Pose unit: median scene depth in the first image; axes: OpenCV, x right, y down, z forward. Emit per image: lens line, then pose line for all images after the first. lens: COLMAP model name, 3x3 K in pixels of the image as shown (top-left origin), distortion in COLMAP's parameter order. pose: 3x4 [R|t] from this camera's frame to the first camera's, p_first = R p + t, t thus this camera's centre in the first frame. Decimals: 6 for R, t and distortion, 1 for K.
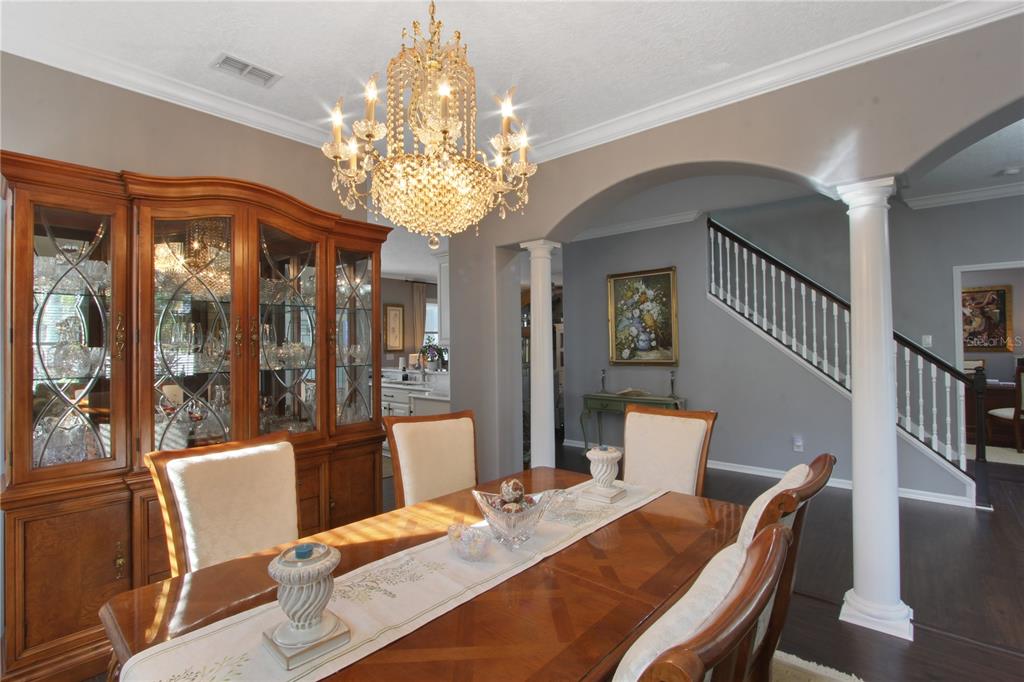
lens RADIAL K [[480.8, 0, 517.1], [0, 480.8, 339.4], [0, 0, 1]] dist [-0.015967, 0.000227]
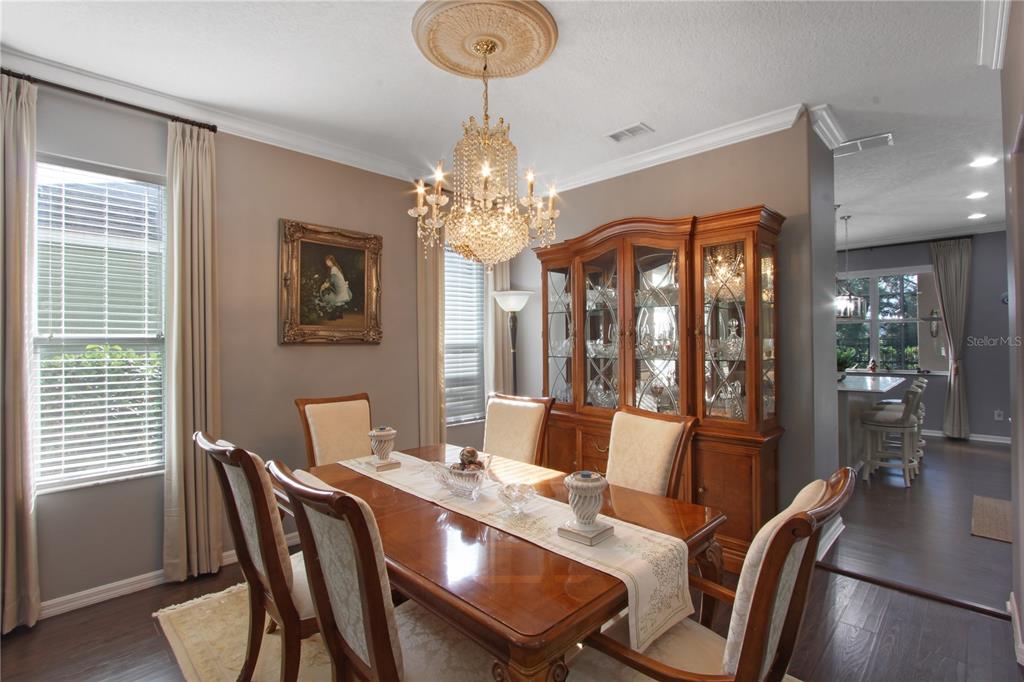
lens RADIAL K [[480.8, 0, 517.1], [0, 480.8, 339.4], [0, 0, 1]] dist [-0.015967, 0.000227]
pose [[-0.061878, 0.006349, -0.998064, 0.505812], [0.018058, 0.999823, 0.005240, -0.001098], [0.997920, -0.017699, -0.061982, 0.485051]]
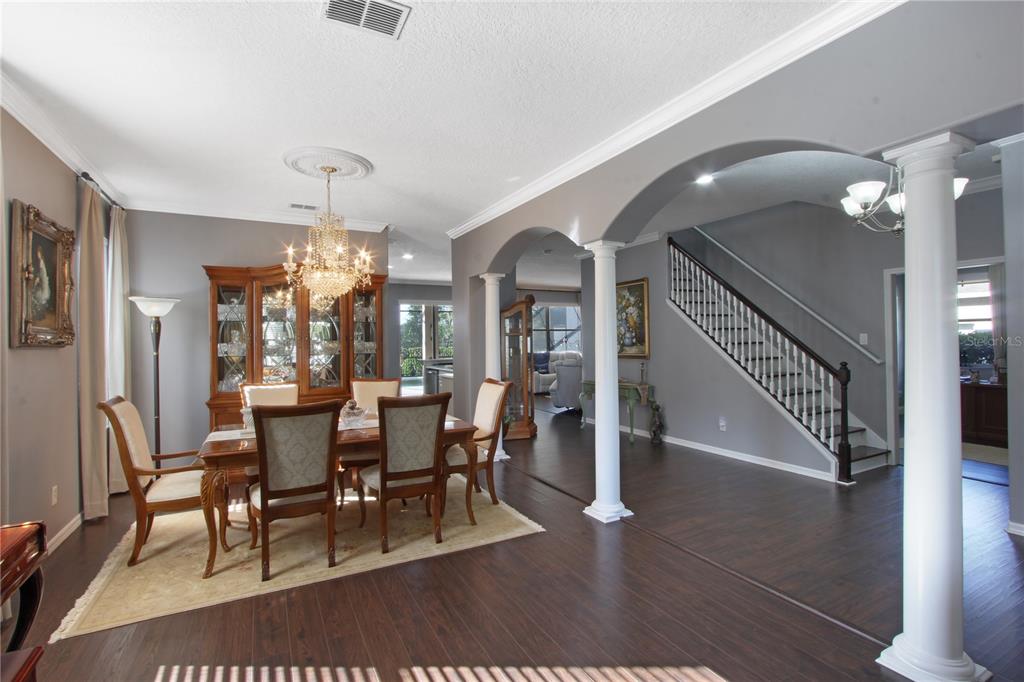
lens RADIAL K [[480.8, 0, 517.1], [0, 480.8, 339.4], [0, 0, 1]] dist [-0.015967, 0.000227]
pose [[0.931064, -0.001342, -0.364854, 0.647930], [0.005093, 0.999944, 0.009319, -0.010232], [0.364821, -0.010535, 0.931018, -0.361310]]
